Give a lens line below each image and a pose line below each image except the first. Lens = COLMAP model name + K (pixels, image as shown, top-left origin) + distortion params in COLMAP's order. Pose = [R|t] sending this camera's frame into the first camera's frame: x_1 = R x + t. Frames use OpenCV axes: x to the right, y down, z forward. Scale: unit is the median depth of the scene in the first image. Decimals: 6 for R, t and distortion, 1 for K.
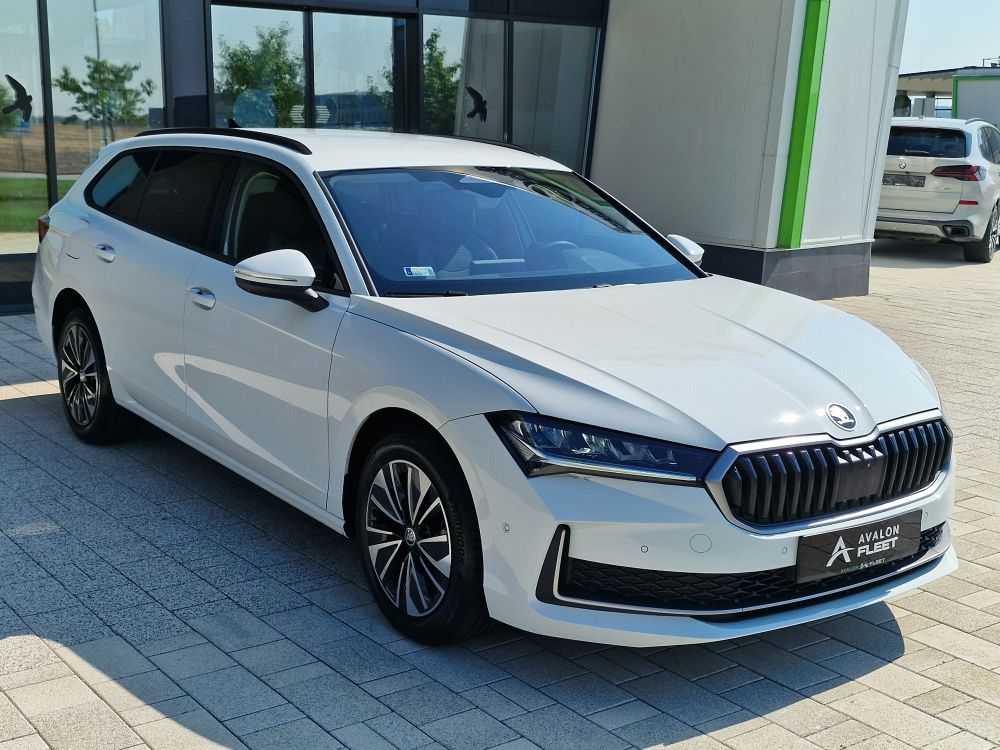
lens RADIAL K [[1332.7, 0, 572.1], [0, 1332.7, 373.8], [0, 0, 1]] dist [0.060106, 0.060123]
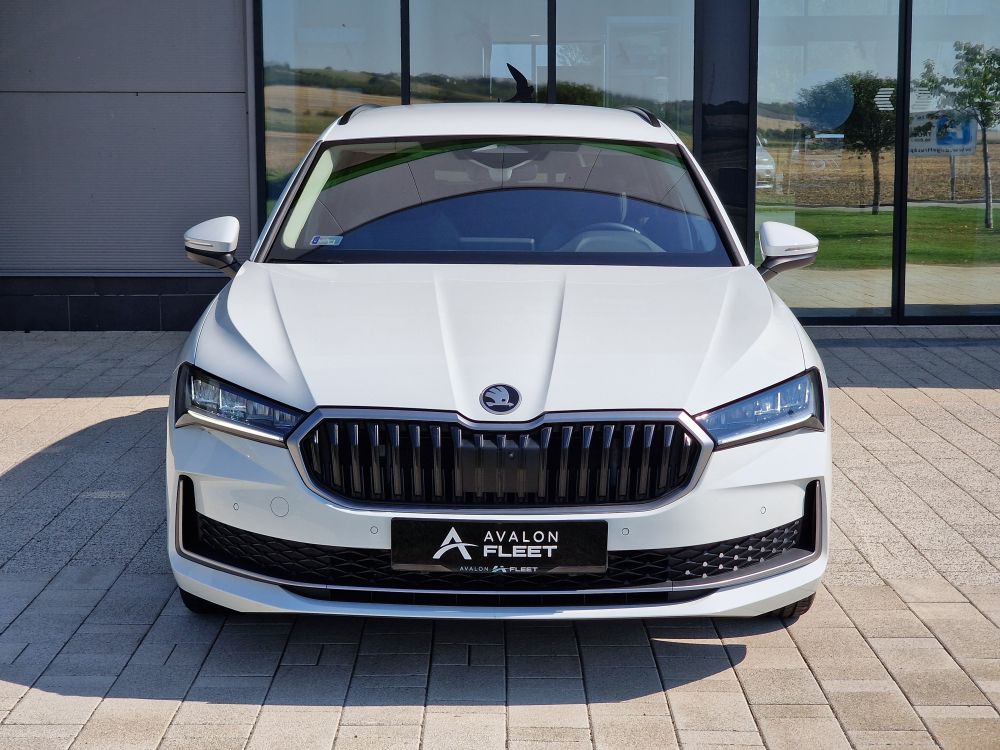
lens RADIAL K [[2029.7, 0, 500.0], [0, 2029.7, 375.0], [0, 0, 1]] dist [-0.119892, 0.223948]
pose [[0.791355, 0.056126, -0.608776, 1.026254], [-0.096953, 0.994697, -0.034325, 0.063061], [0.603621, 0.086186, 0.792600, -0.059200]]
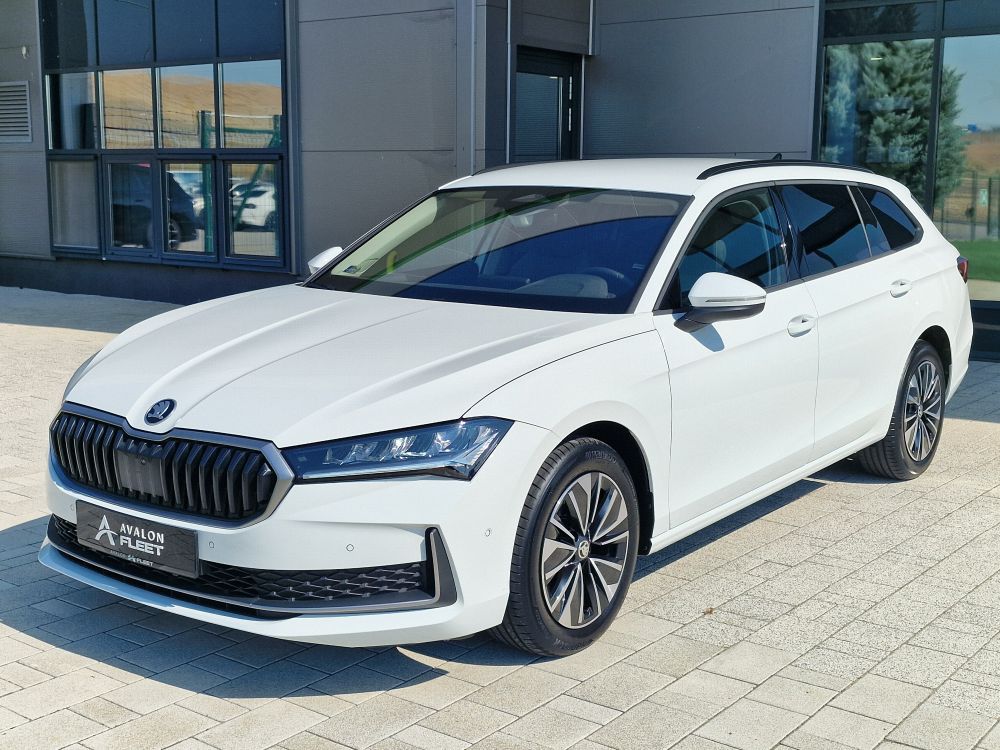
lens RADIAL K [[1332.7, 0, 572.1], [0, 1332.7, 373.8], [0, 0, 1]] dist [0.060106, 0.060123]
pose [[0.261359, 0.125793, -0.957010, 1.262541], [-0.190036, 0.978772, 0.076755, -0.133285], [0.946350, 0.161806, 0.279716, 1.018224]]
